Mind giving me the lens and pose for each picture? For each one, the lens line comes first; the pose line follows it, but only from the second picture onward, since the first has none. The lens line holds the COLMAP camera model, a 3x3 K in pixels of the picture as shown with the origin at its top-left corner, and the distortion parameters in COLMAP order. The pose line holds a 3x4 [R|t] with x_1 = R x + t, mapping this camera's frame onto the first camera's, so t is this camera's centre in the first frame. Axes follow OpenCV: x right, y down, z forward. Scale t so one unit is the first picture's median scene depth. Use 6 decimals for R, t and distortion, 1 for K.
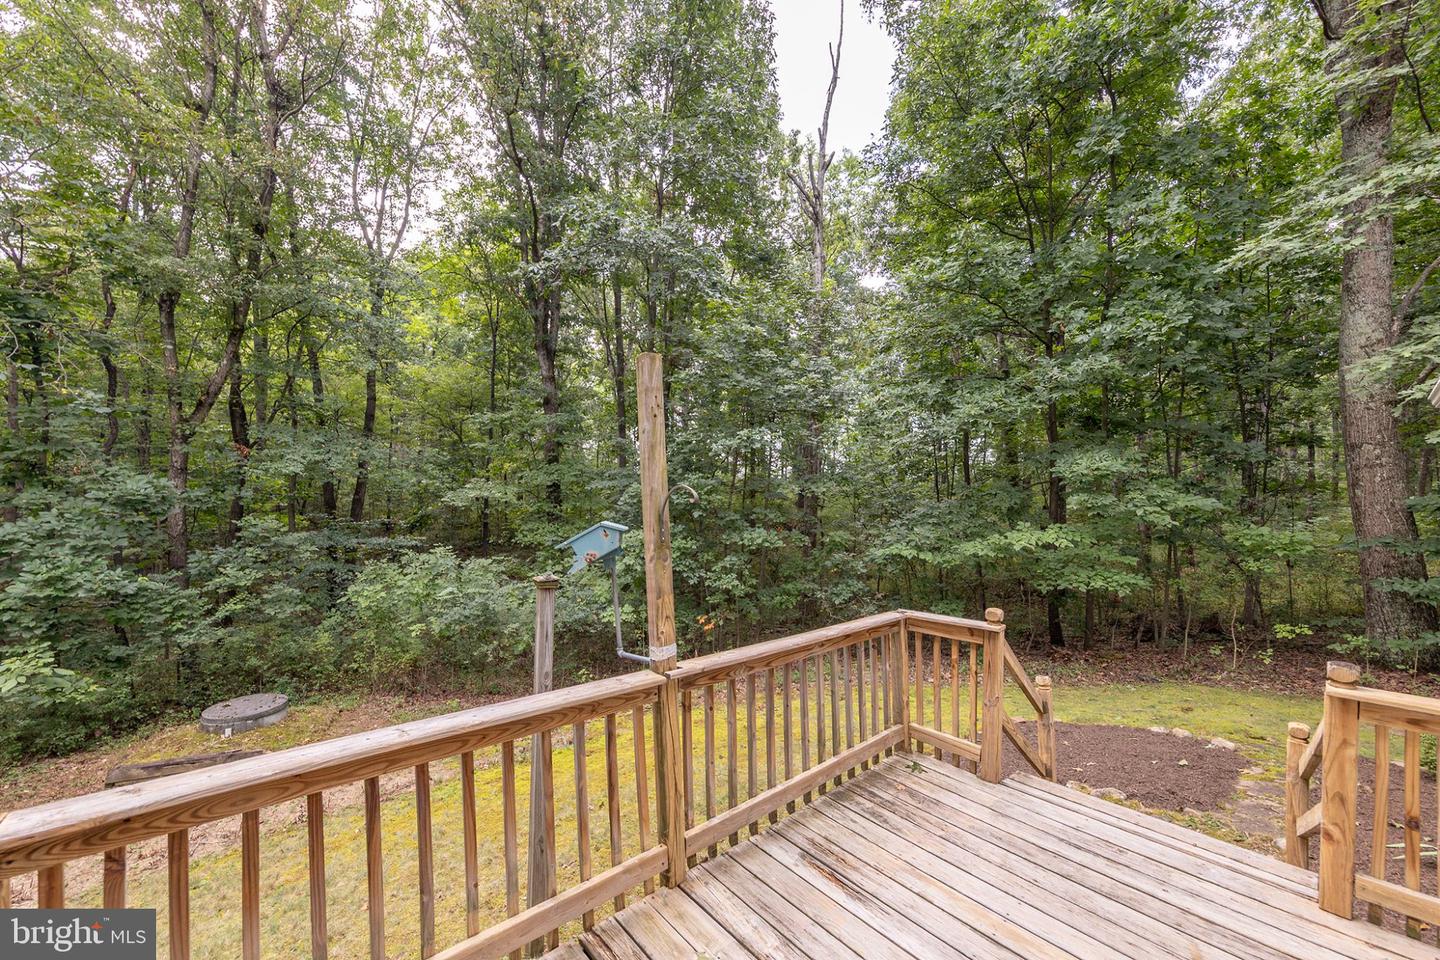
lens RADIAL K [[540.2, 0, 716.7], [0, 540.2, 487.1], [0, 0, 1]] dist [-0.001632, -0.000015]
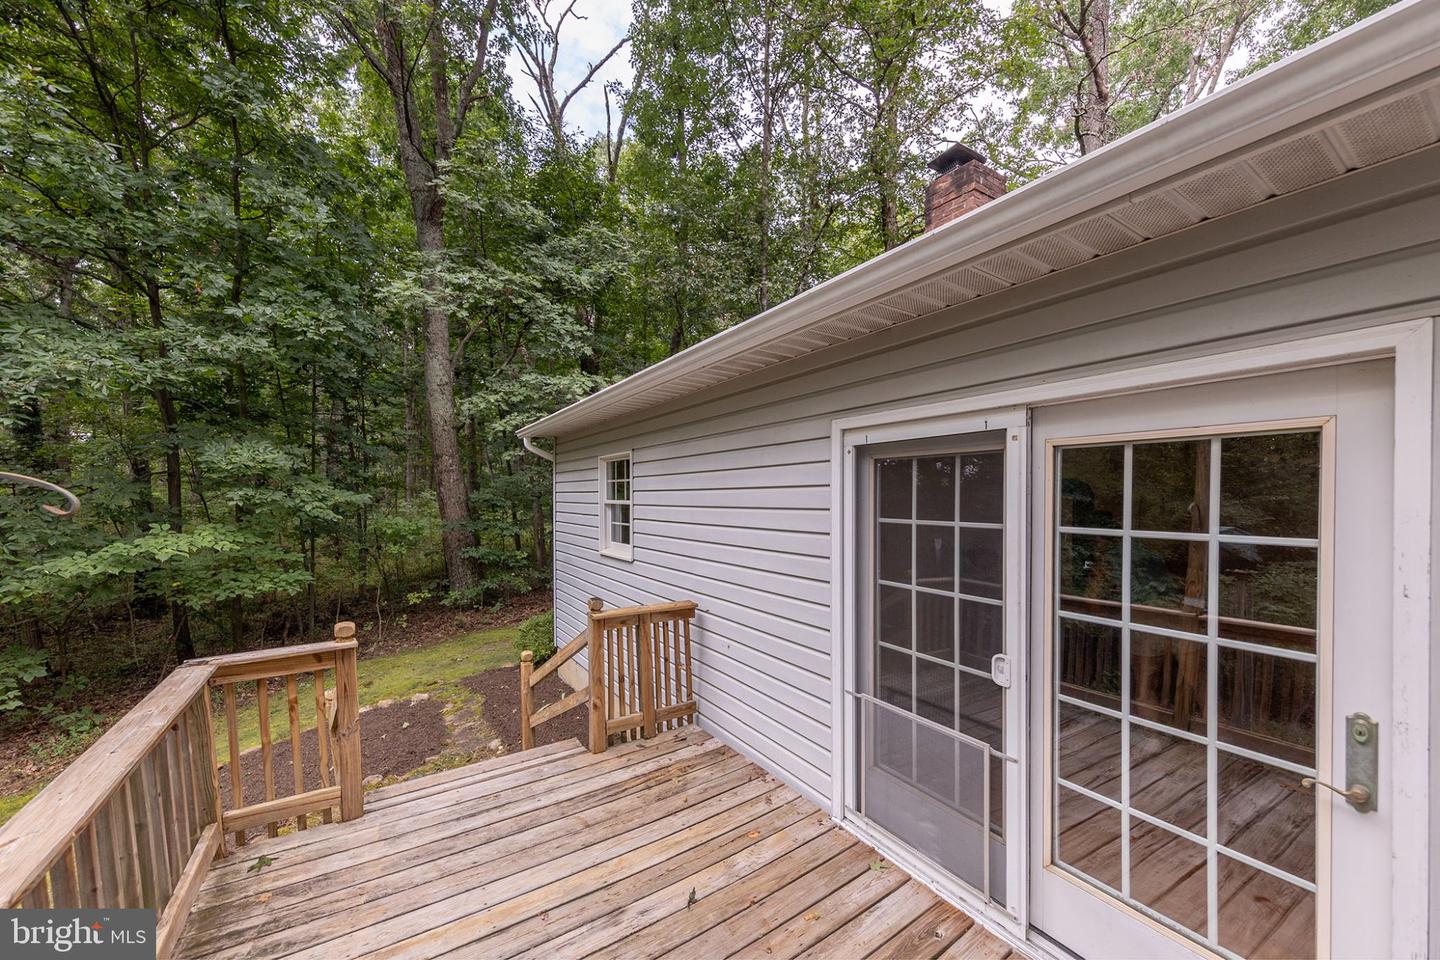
lens RADIAL K [[540.2, 0, 720.4], [0, 540.2, 489.4], [0, 0, 1]] dist [-0.001632, -0.000015]
pose [[0.124895, 0.008755, 0.992131, -0.122053], [-0.025559, 0.999658, -0.005604, -0.001041], [-0.991841, -0.024658, 0.125076, 0.126149]]
